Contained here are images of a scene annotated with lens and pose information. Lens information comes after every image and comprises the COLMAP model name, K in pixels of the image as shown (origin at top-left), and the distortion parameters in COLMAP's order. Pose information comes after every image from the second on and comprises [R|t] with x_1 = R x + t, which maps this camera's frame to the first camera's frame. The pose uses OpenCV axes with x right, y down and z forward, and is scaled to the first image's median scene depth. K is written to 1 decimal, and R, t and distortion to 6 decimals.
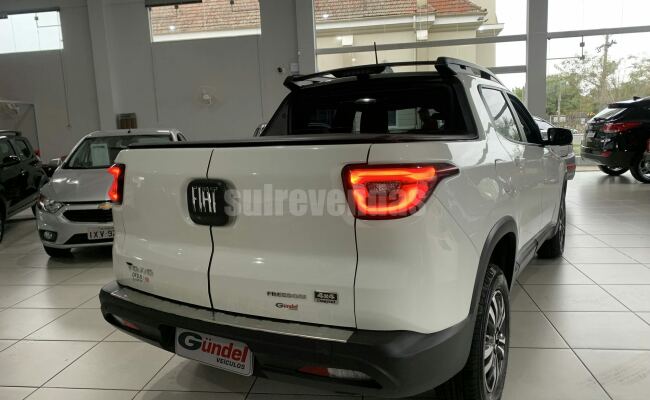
lens RADIAL K [[499.0, 0, 325.0], [0, 499.0, 200.0], [0, 0, 1]] dist [0.006224, -0.006960]
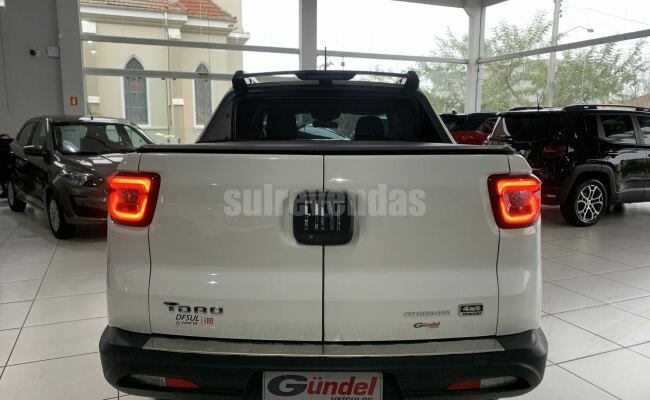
lens RADIAL K [[499.0, 0, 325.0], [0, 499.0, 200.0], [0, 0, 1]] dist [0.006224, -0.006960]
pose [[0.861690, -0.026012, 0.506768, -0.620460], [0.028285, 0.999595, 0.003214, -0.028467], [-0.506646, 0.011565, 0.862077, 0.239899]]
